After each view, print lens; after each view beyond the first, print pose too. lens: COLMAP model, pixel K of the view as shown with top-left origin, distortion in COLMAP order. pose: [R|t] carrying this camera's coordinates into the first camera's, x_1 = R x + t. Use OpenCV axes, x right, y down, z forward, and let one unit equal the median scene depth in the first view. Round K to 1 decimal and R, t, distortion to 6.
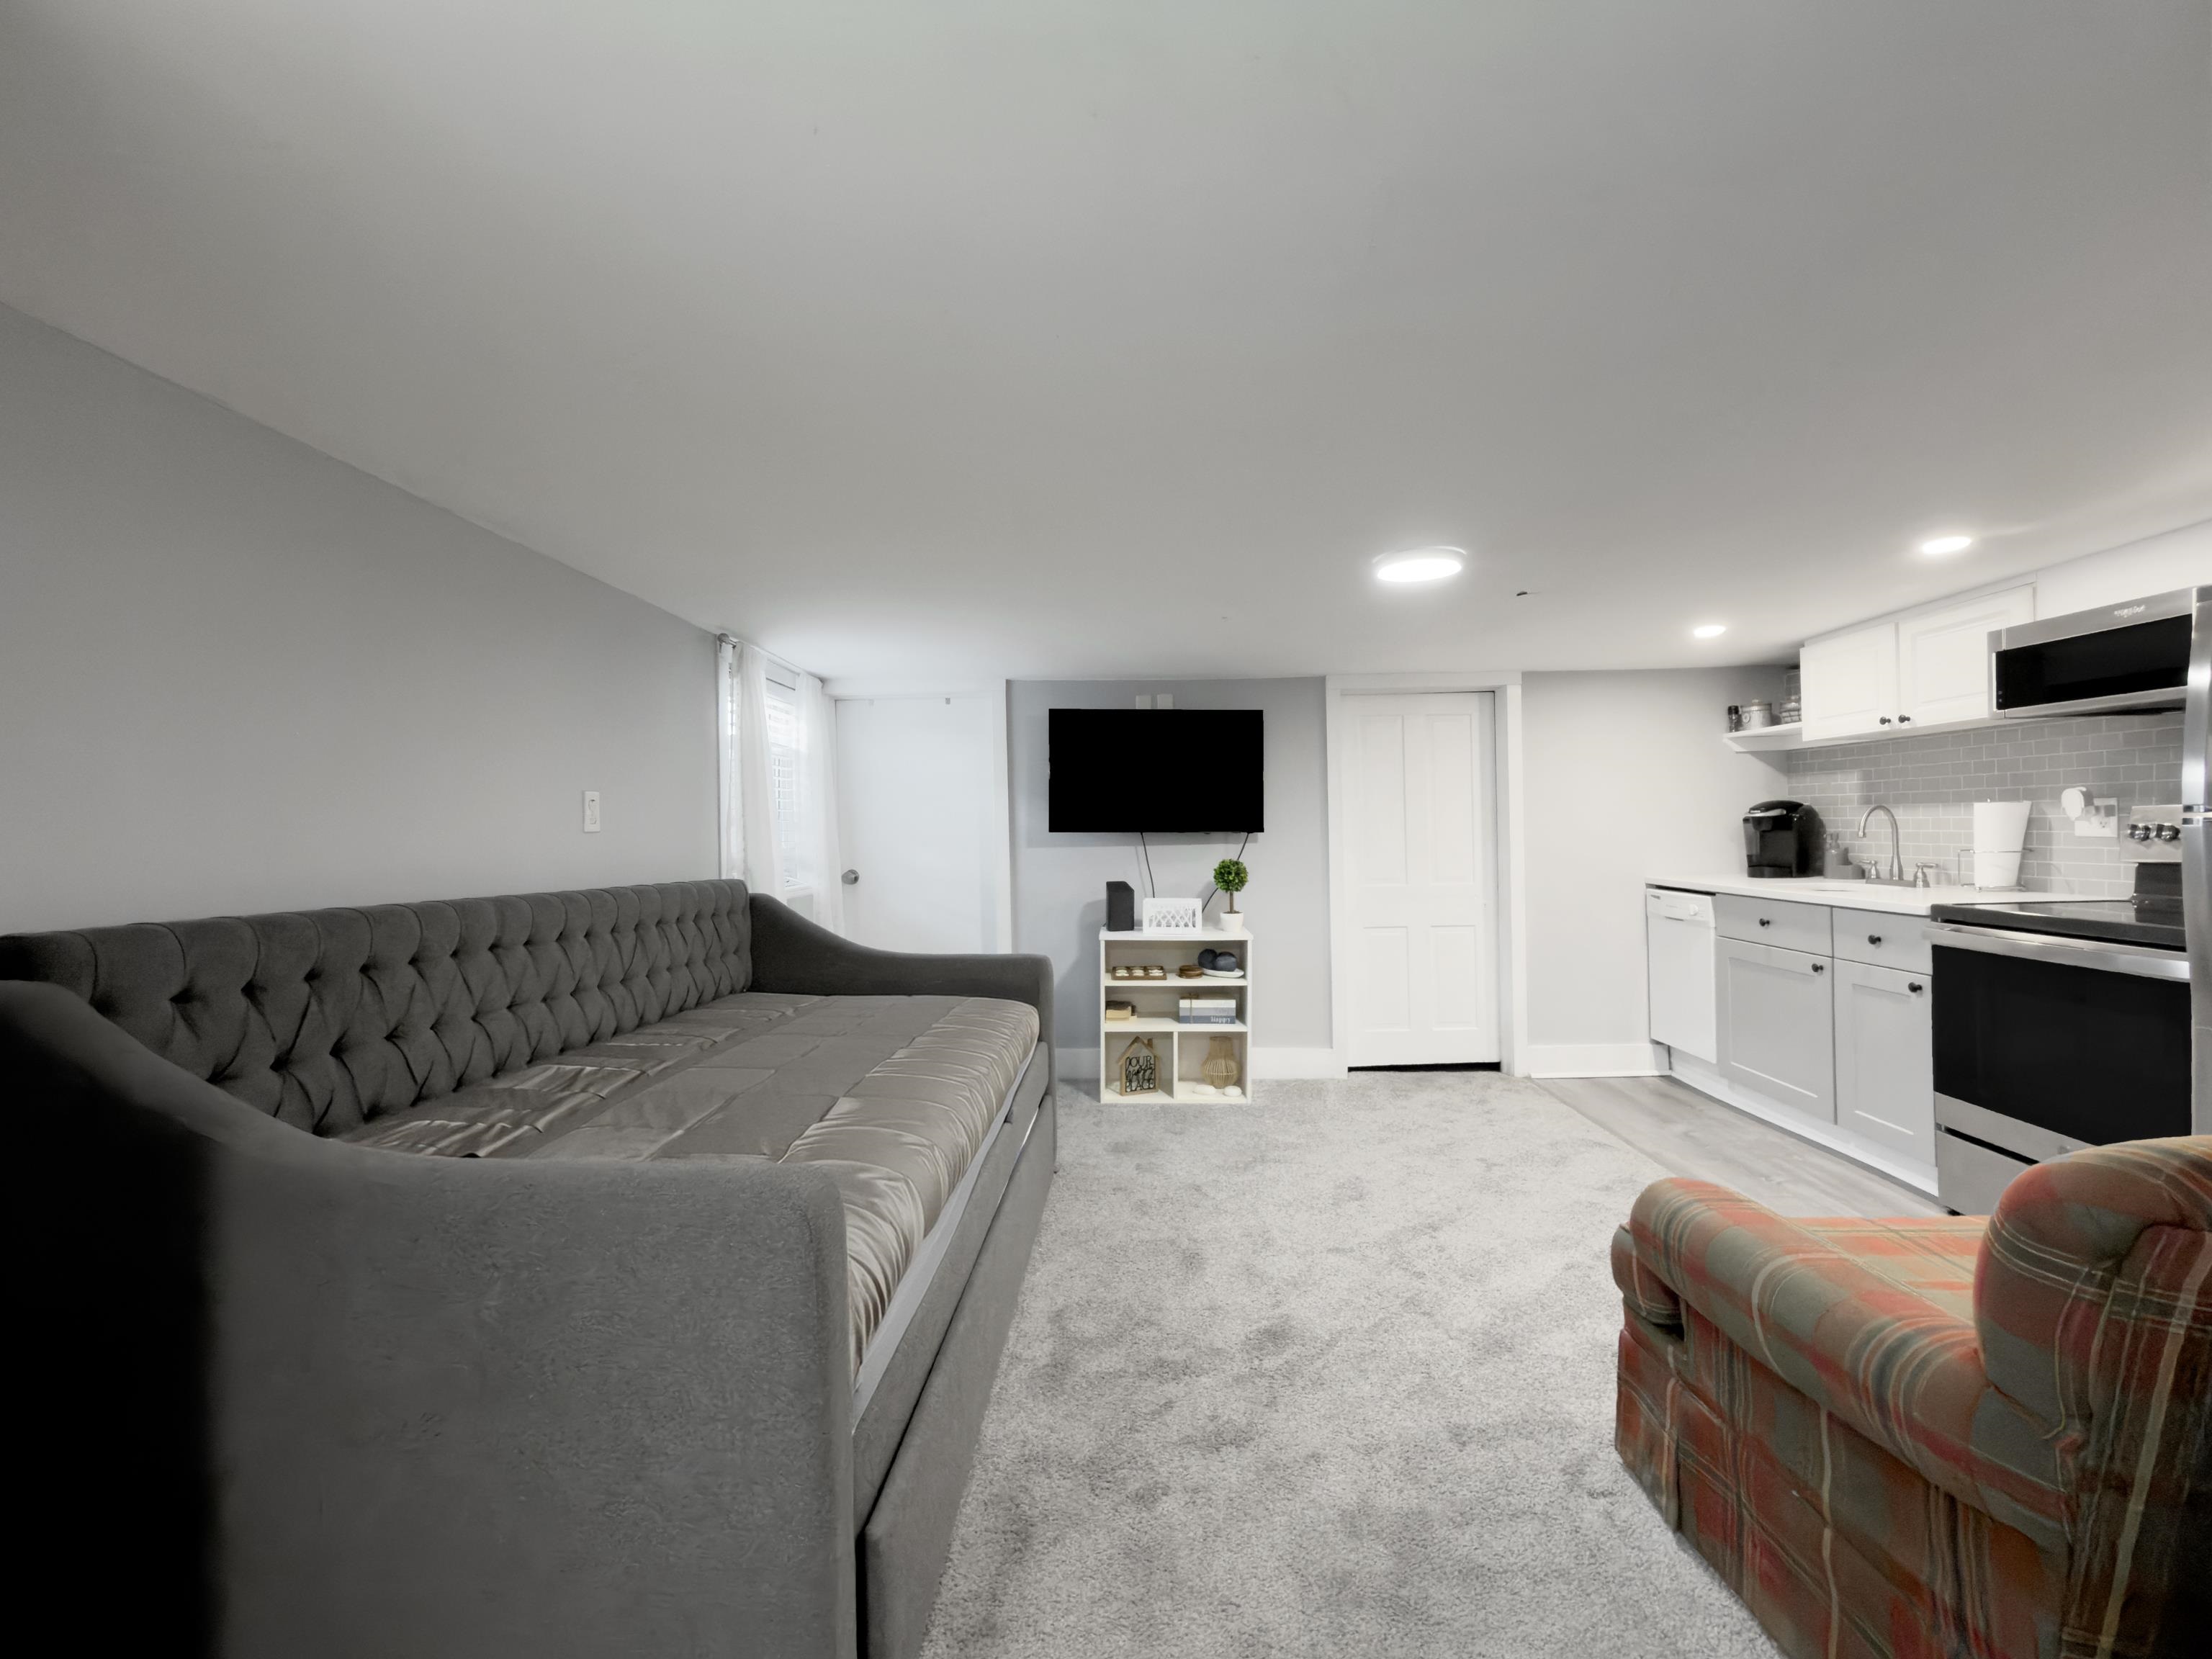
lens RADIAL K [[898.8, 0, 1087.3], [0, 898.8, 843.4], [0, 0, 1]] dist [0.001295, 0.000485]
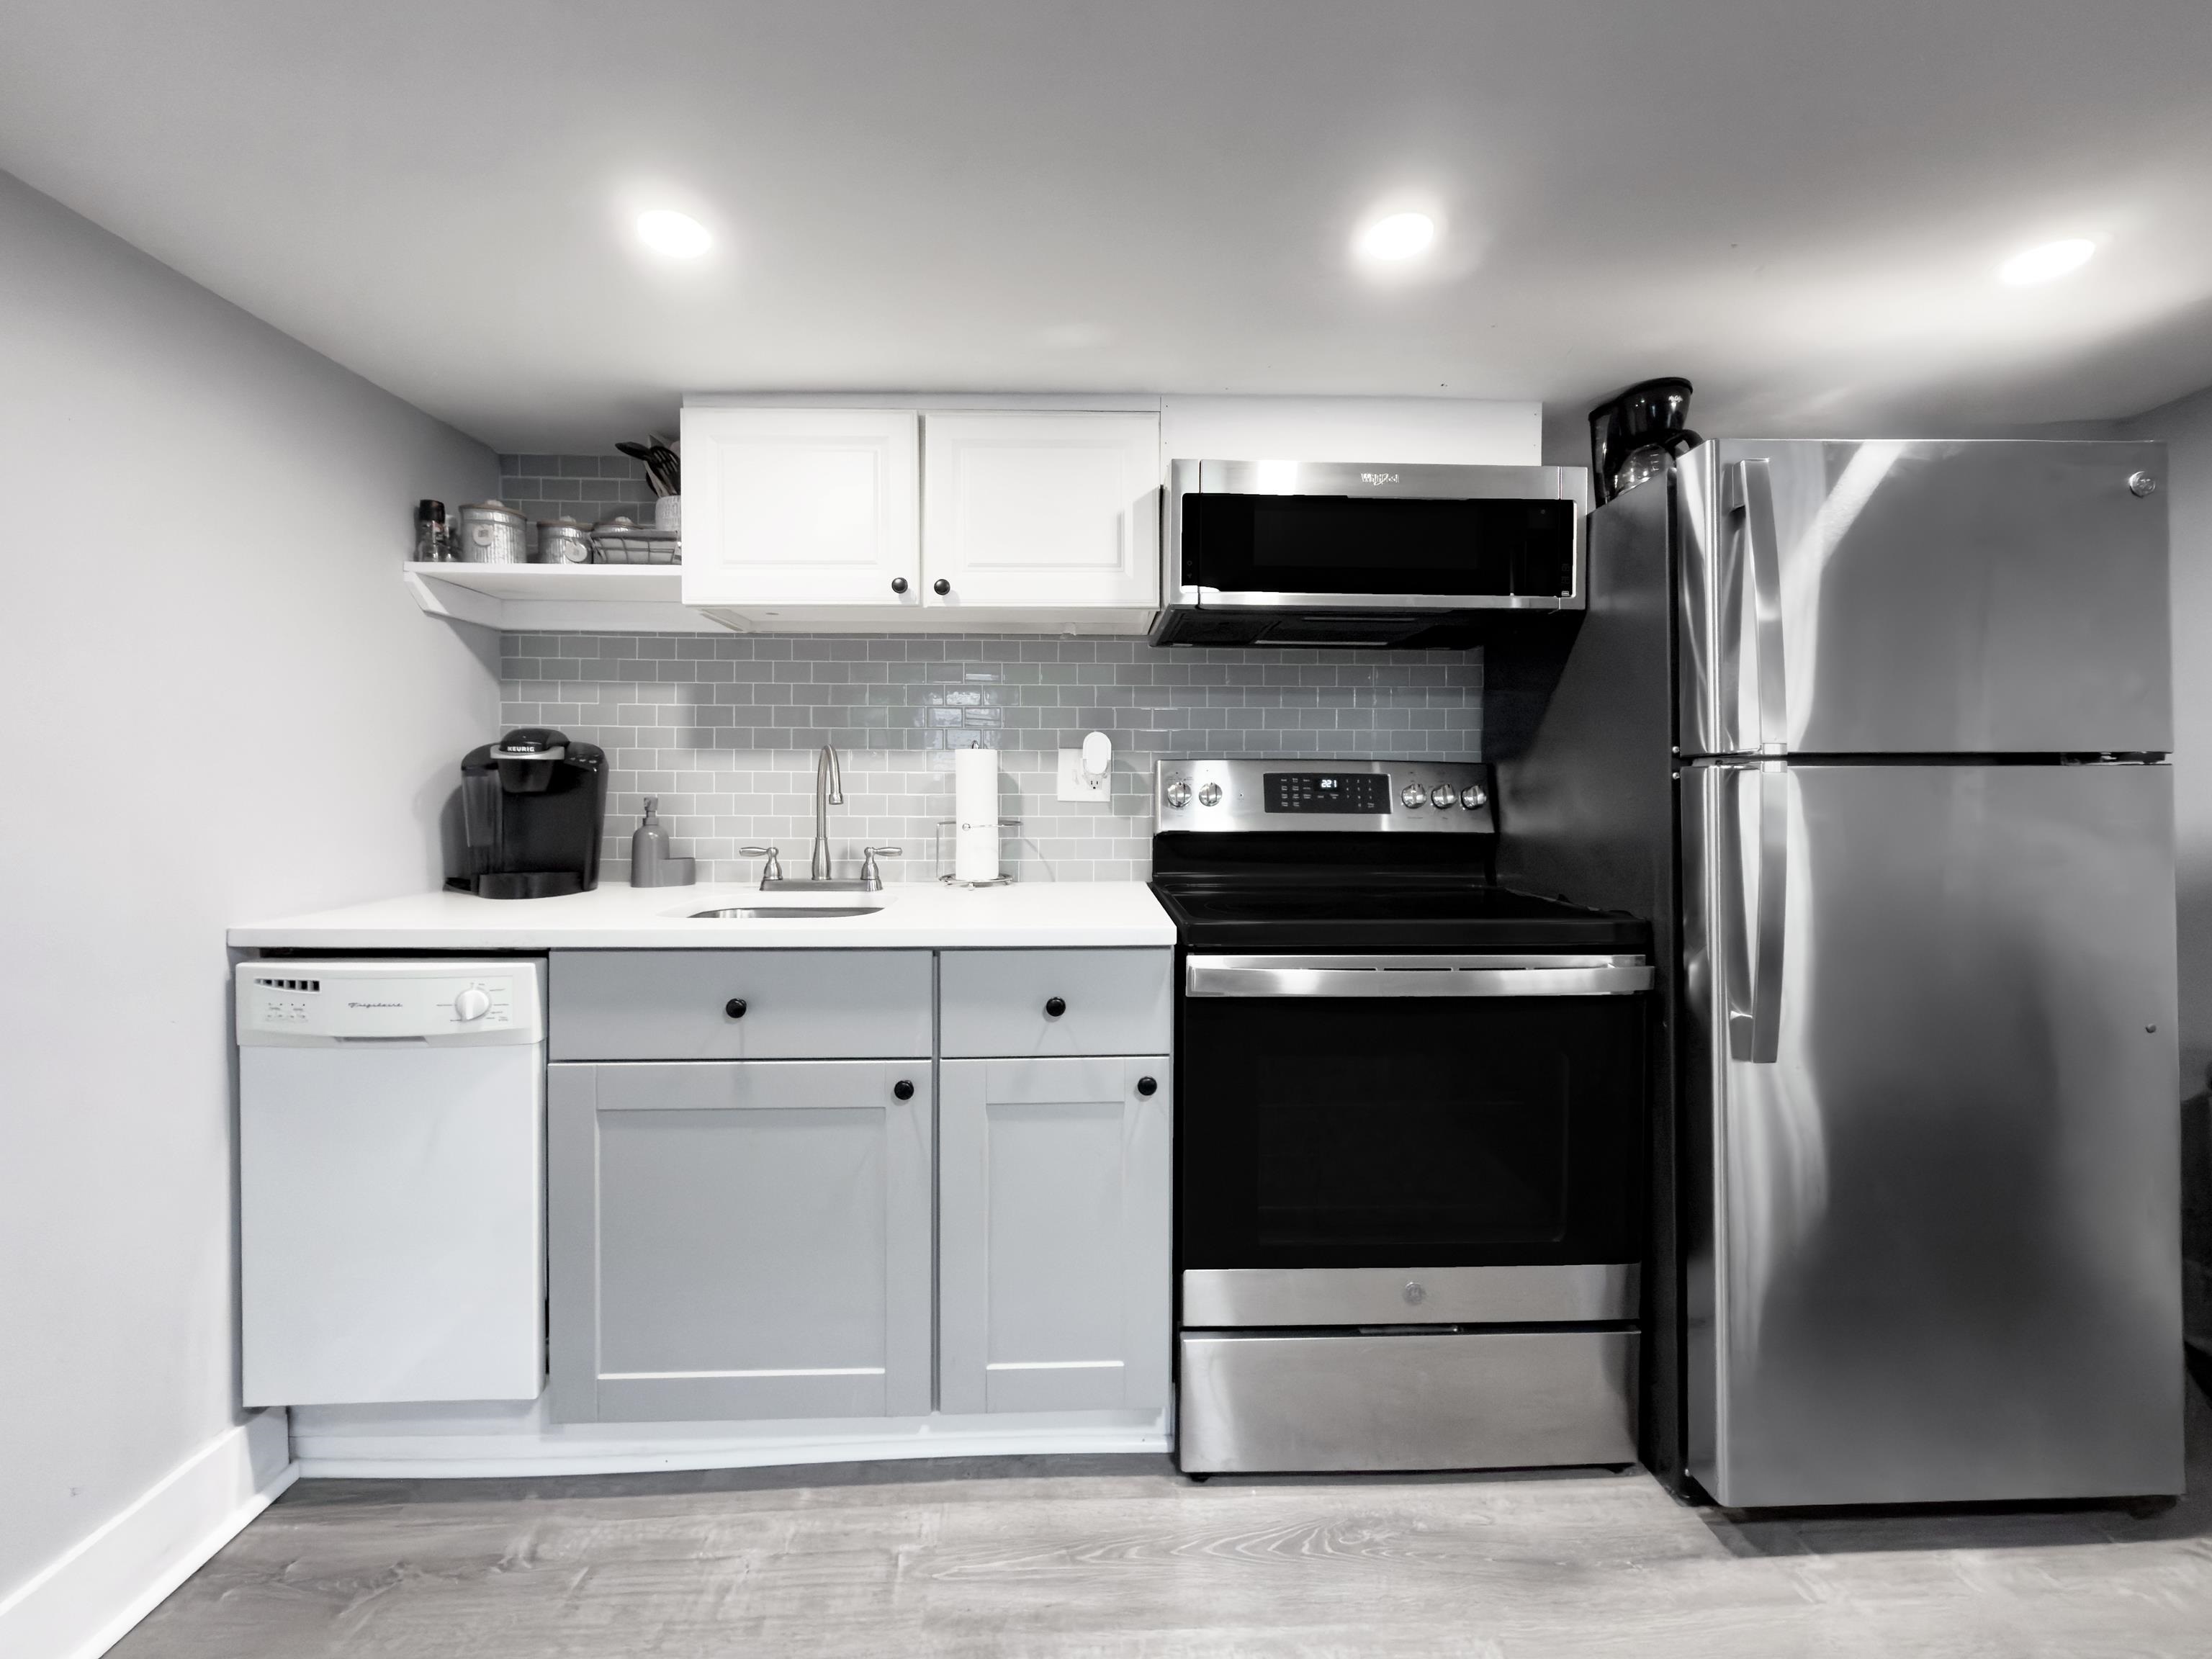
lens RADIAL K [[898.8, 0, 1109.2], [0, 898.8, 791.6], [0, 0, 1]] dist [0.001295, 0.000485]
pose [[-0.085042, 0.018875, 0.996199, 0.285860], [0.017513, 0.999694, -0.017446, -0.001665], [-0.996223, 0.015962, -0.085346, 0.769010]]
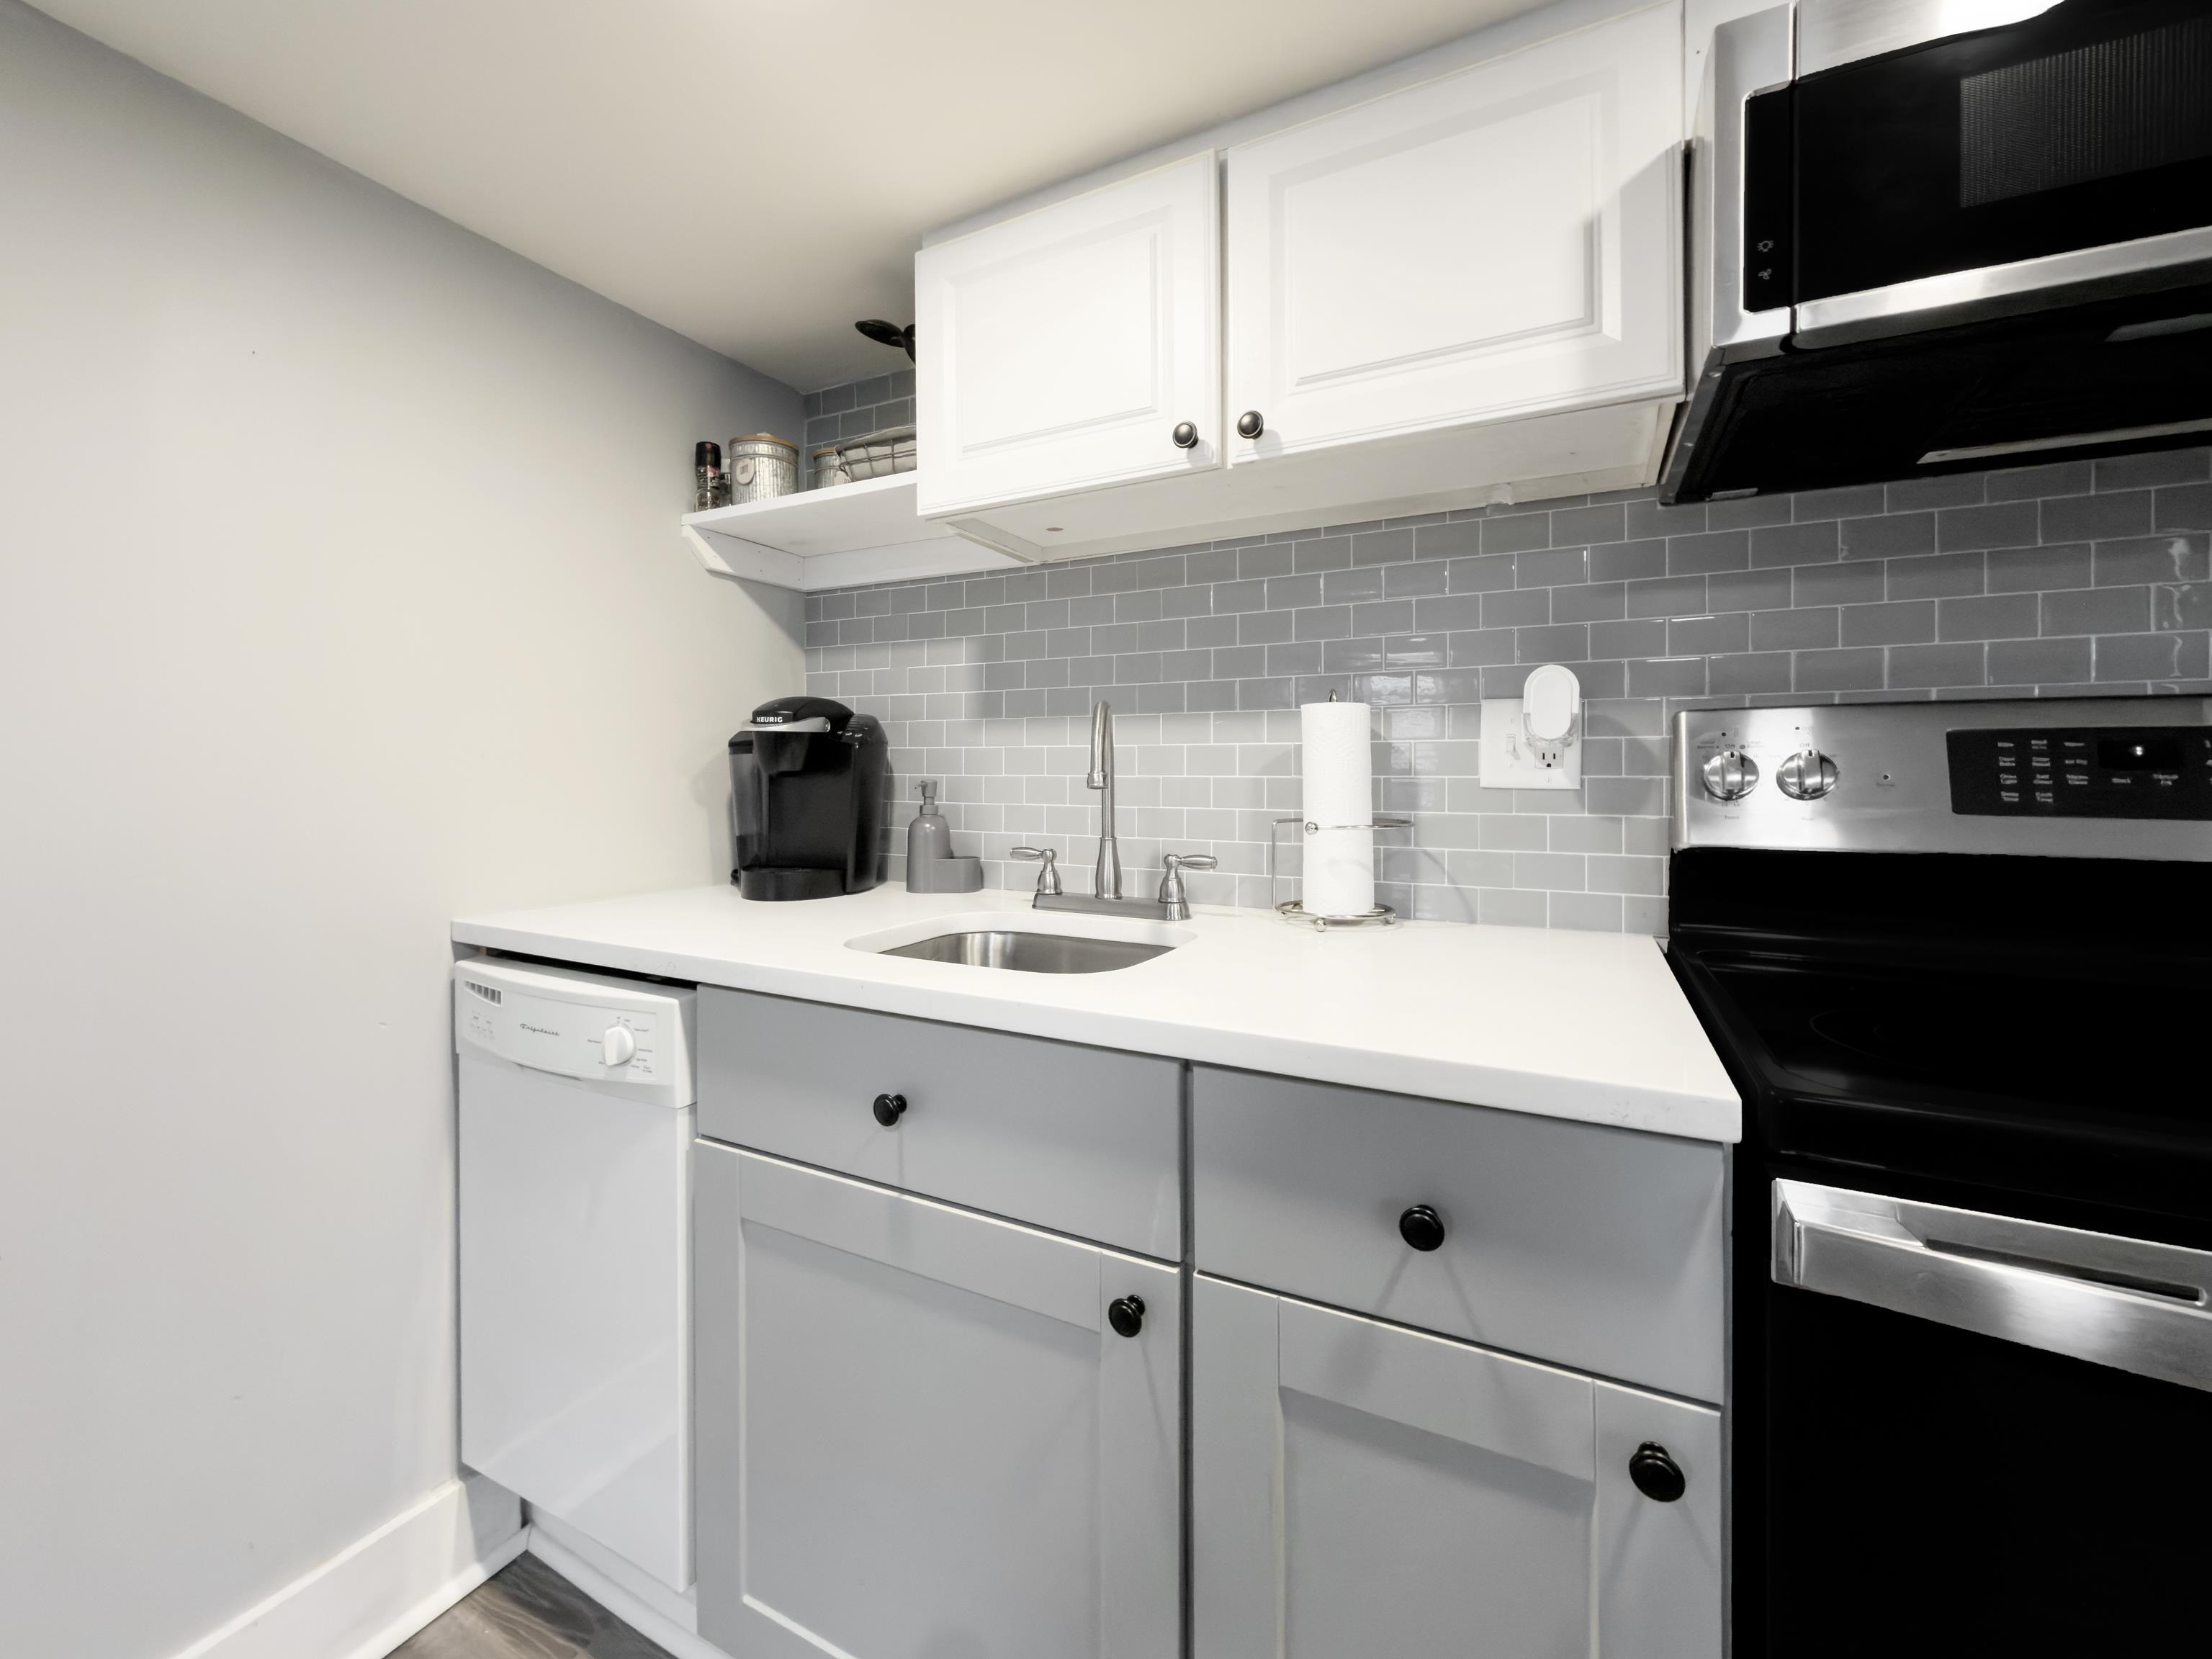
lens RADIAL K [[898.8, 0, 1104.7], [0, 898.8, 774.2], [0, 0, 1]] dist [0.001295, 0.000485]
pose [[0.413319, 0.029582, 0.910106, 0.478453], [0.002758, 0.999427, -0.033738, -0.000324], [-0.910582, 0.016455, 0.413000, 0.743300]]
